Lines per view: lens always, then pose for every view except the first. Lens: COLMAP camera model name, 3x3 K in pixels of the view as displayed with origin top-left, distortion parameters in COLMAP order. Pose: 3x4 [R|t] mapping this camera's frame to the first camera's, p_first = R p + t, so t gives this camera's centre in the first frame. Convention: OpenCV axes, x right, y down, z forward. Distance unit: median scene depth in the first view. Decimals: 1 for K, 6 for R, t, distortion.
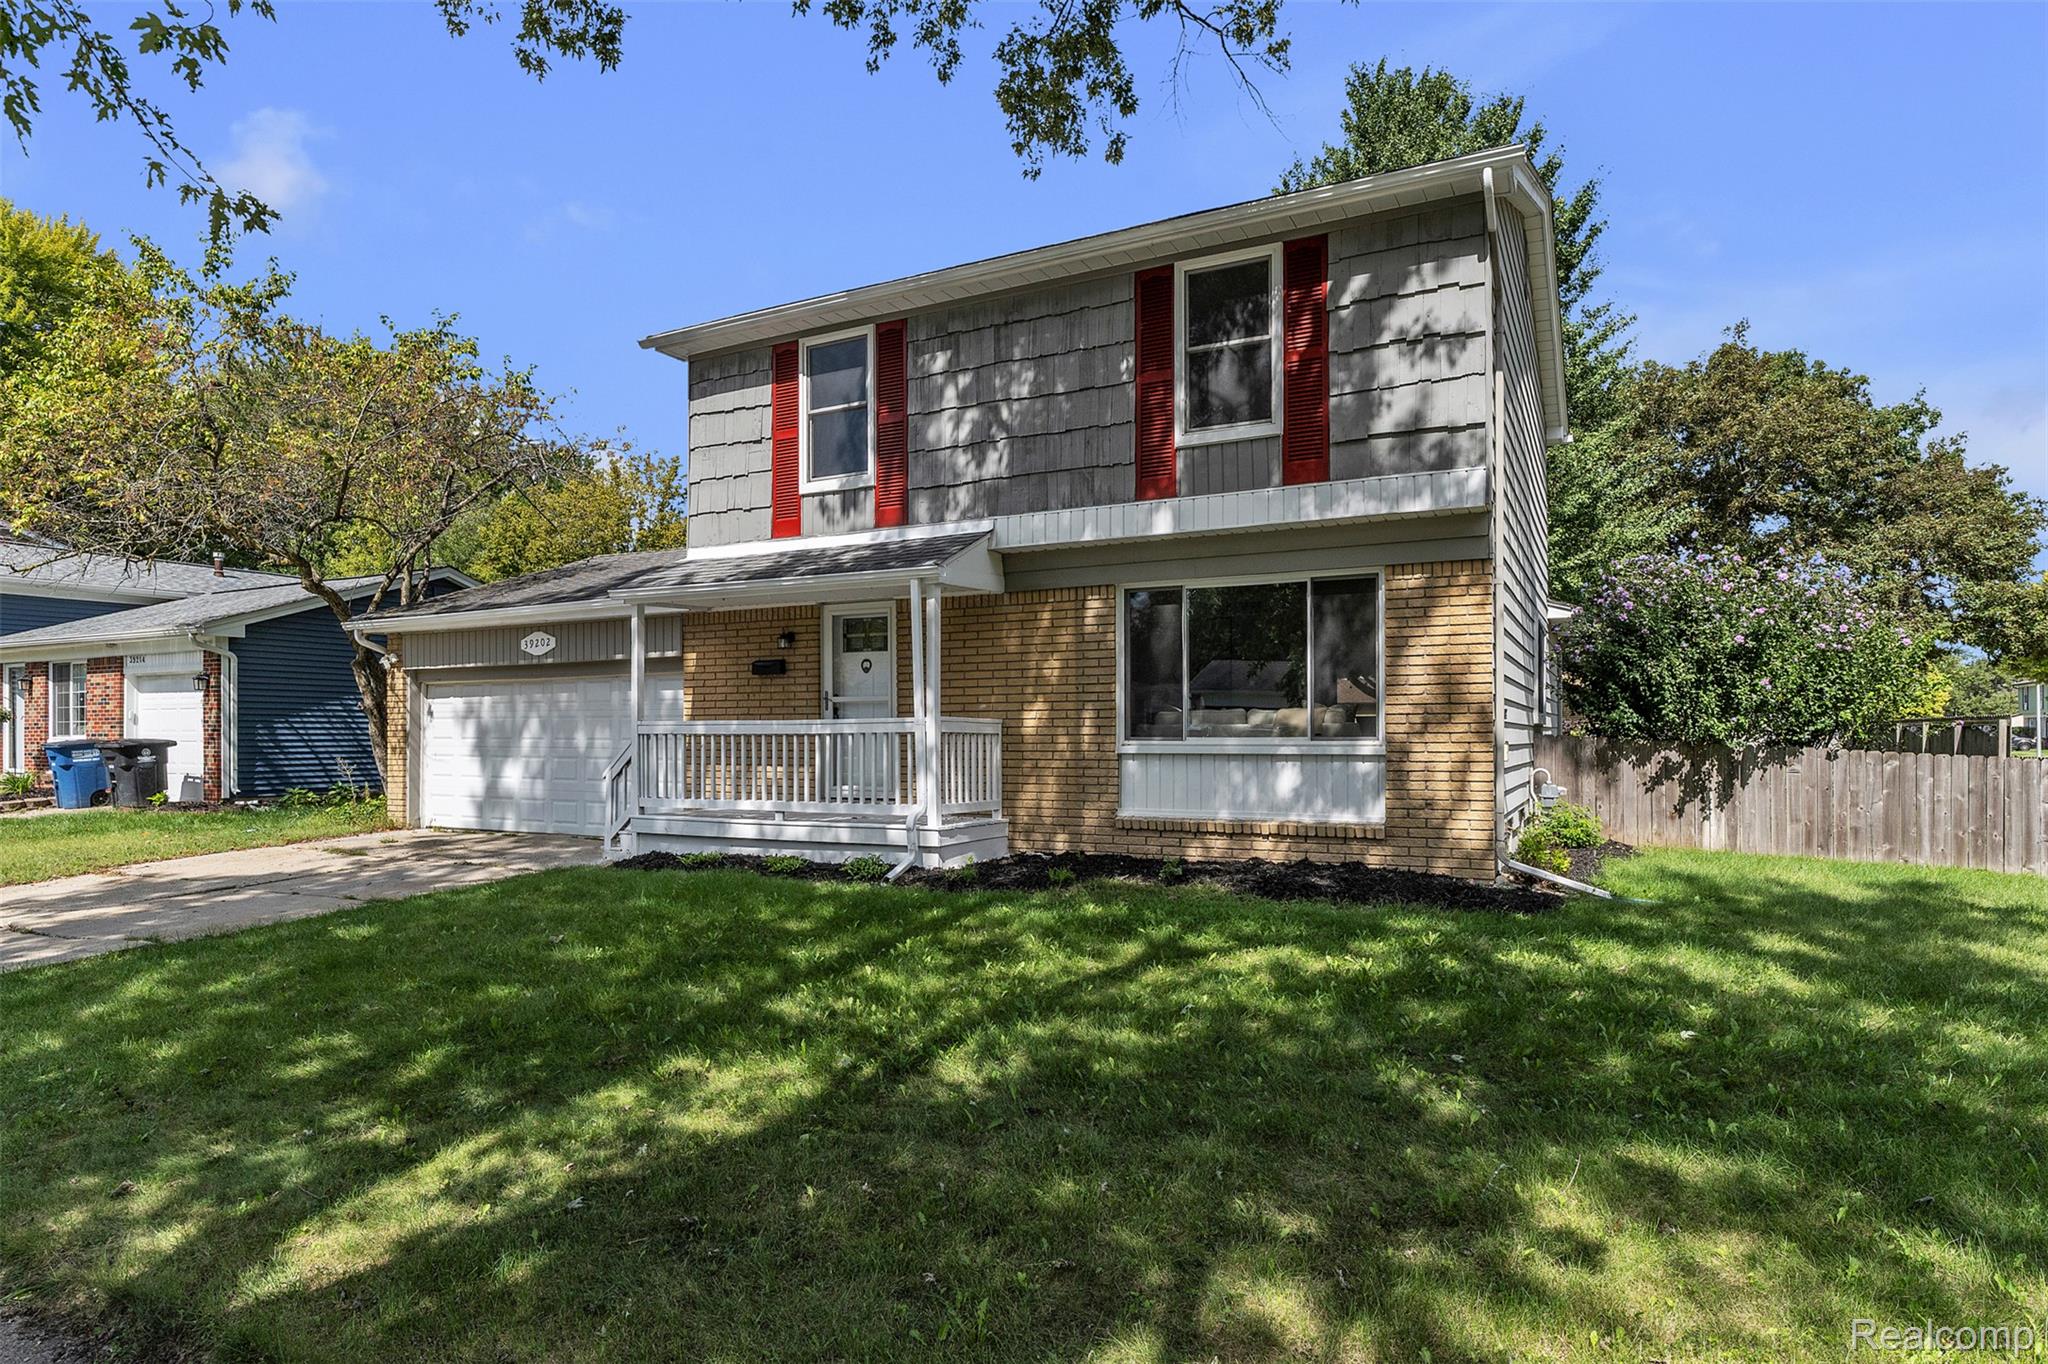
lens RADIAL K [[1141.8, 0, 1025.2], [0, 1141.8, 719.3], [0, 0, 1]] dist [-0.004114, -0.000208]
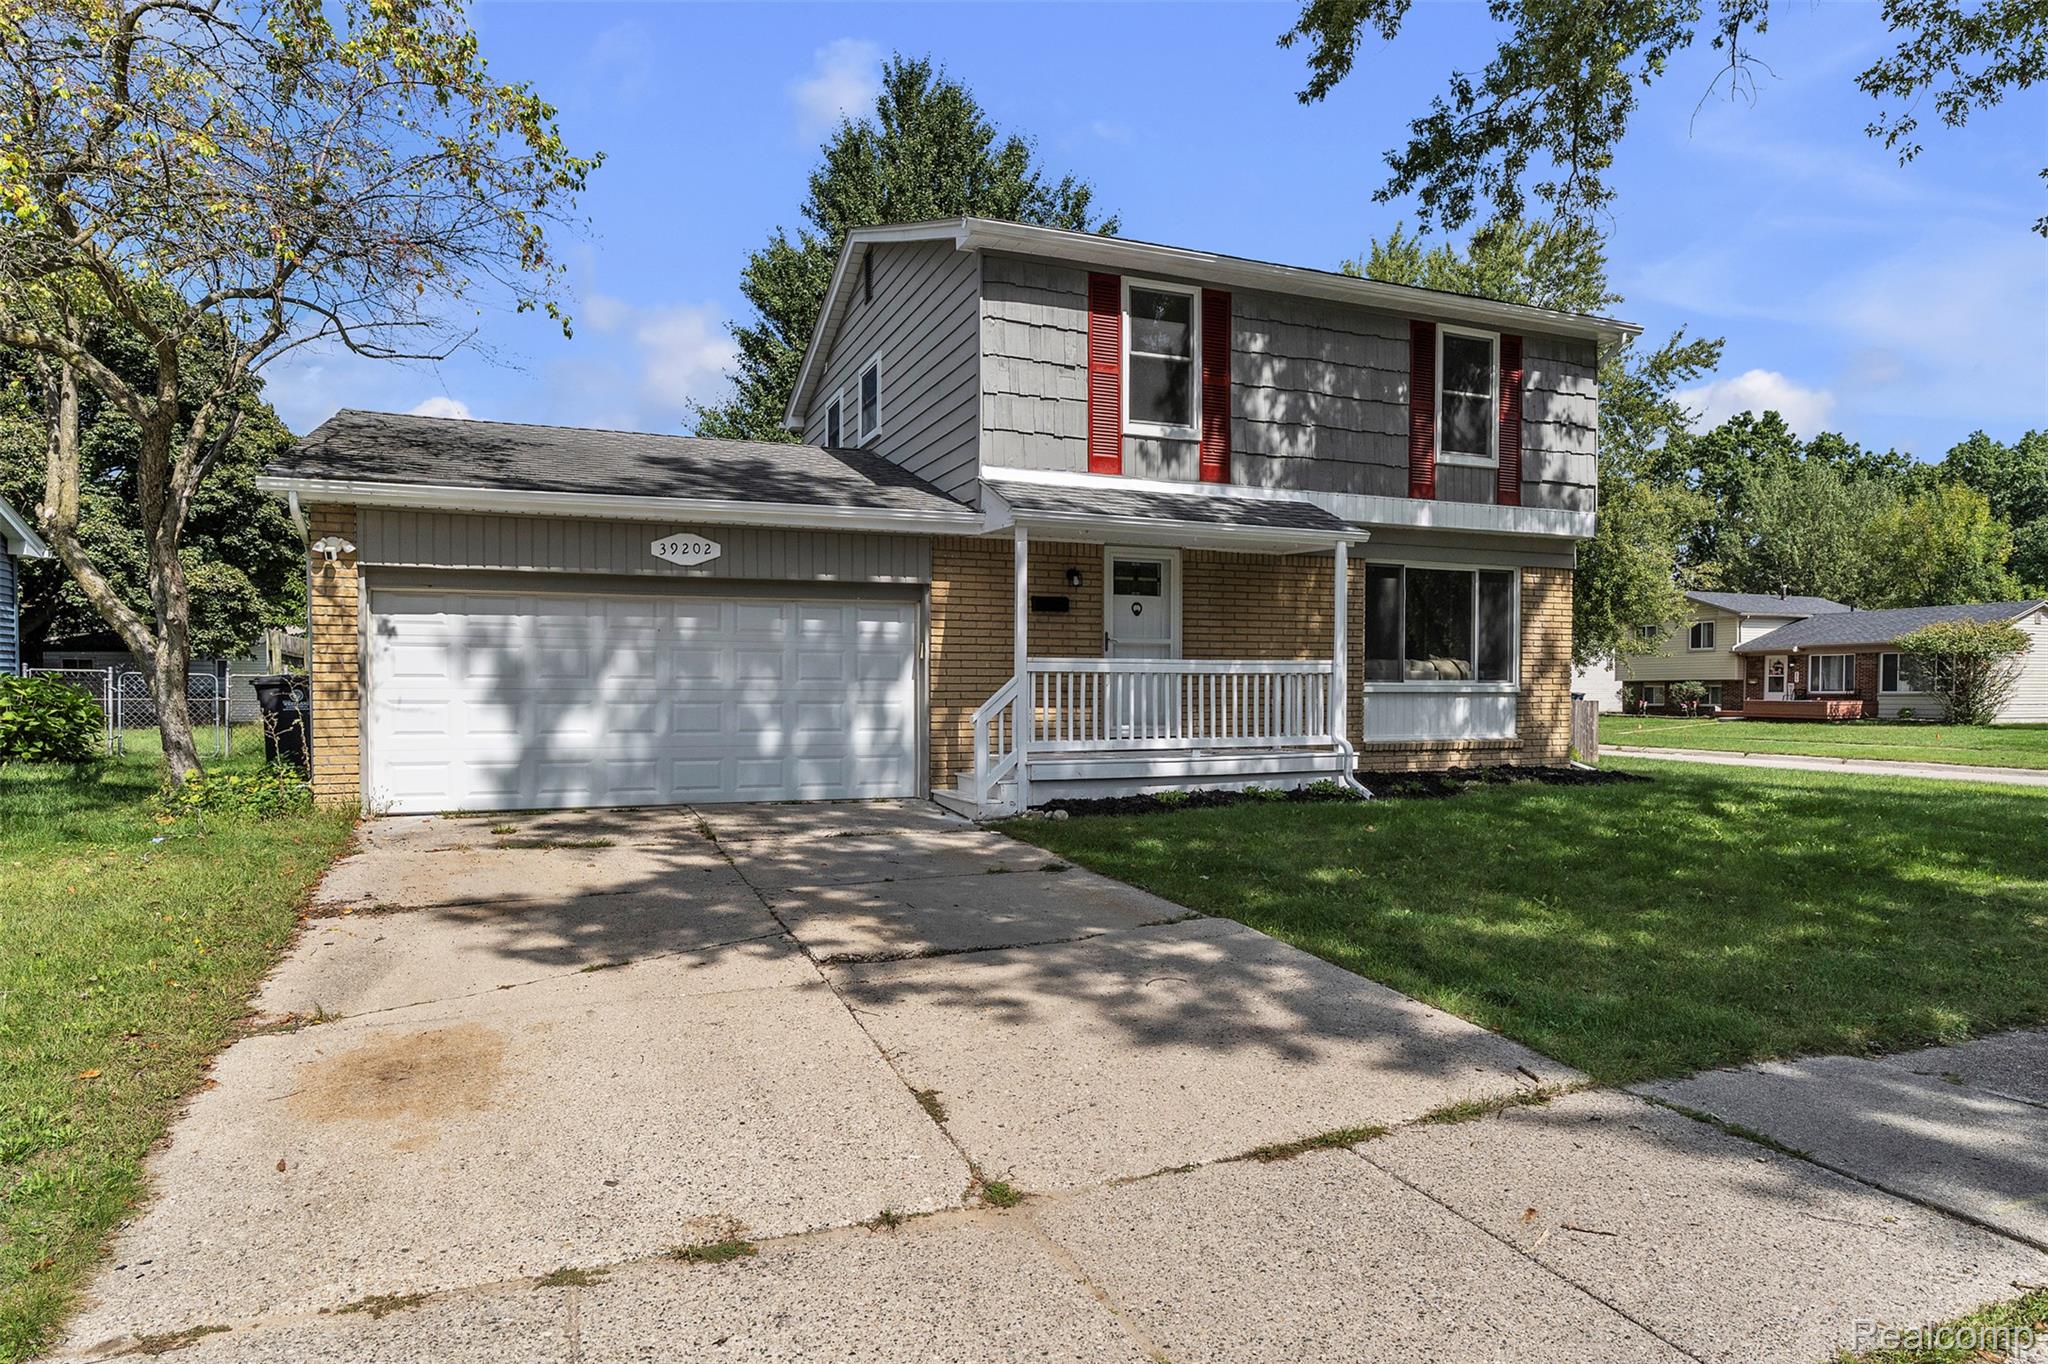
lens RADIAL K [[1176.1, 0, 1029.6], [0, 1176.1, 710.1], [0, 0, 1]] dist [-0.002014, -0.000180]
pose [[0.647398, -0.009225, 0.762096, -1.123030], [-0.011966, 0.999680, 0.022266, 0.024358], [-0.762058, -0.023534, 0.647081, 0.425071]]
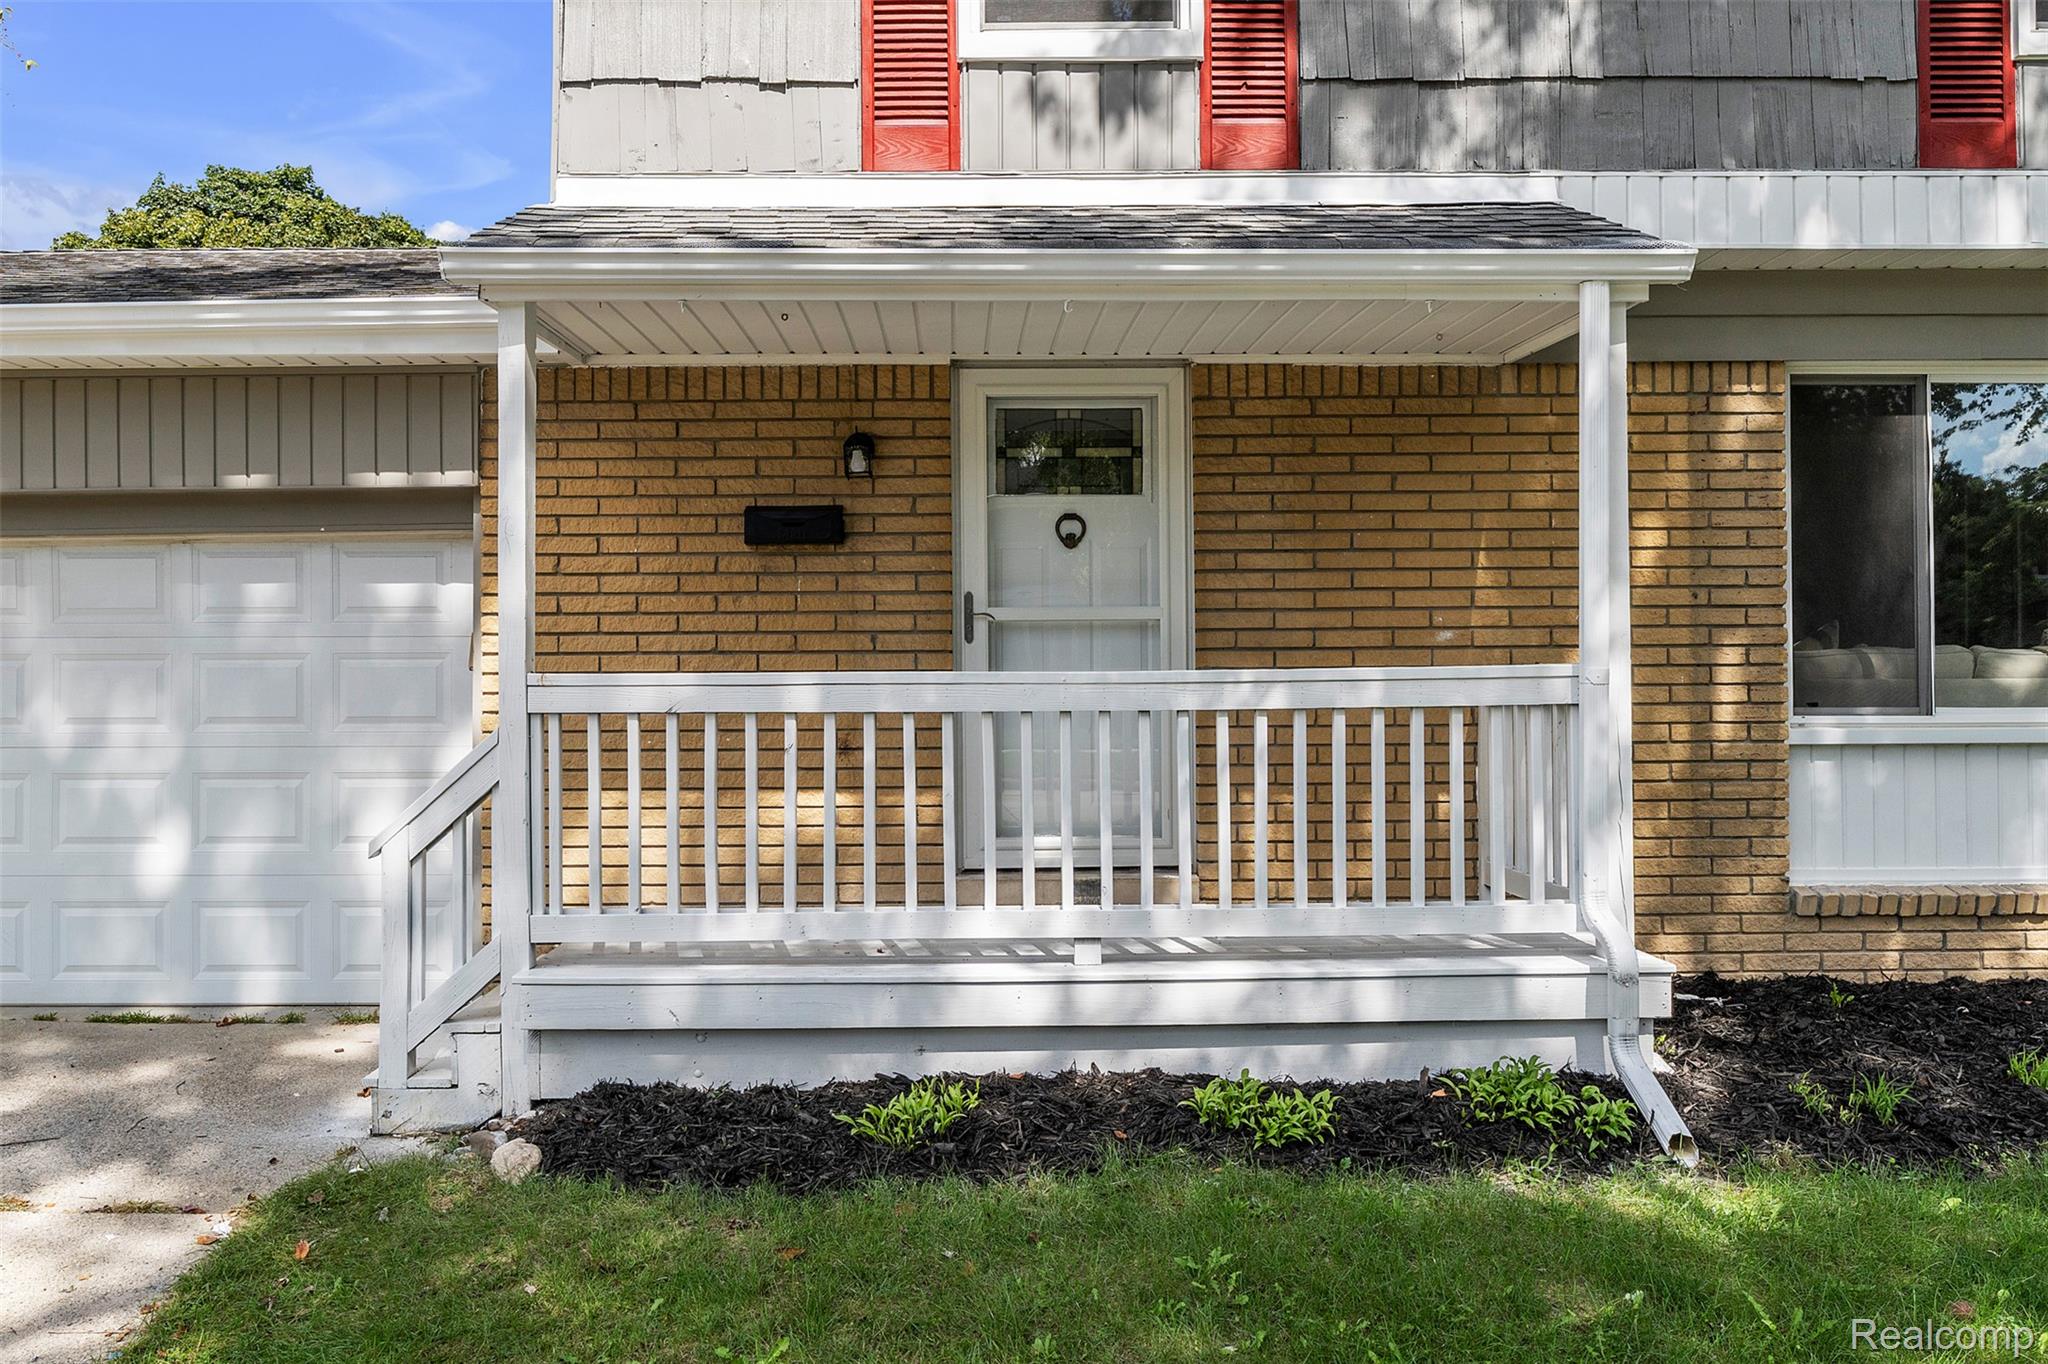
lens RADIAL K [[1534.3, 0, 922.9], [0, 1534.3, 647.3], [0, 0, 1]] dist [0.005330, 0.001099]
pose [[0.883025, 0.002751, 0.469317, -0.479578], [-0.002251, 0.999996, -0.001628, -0.006044], [-0.469320, 0.000381, 0.883028, 0.615334]]
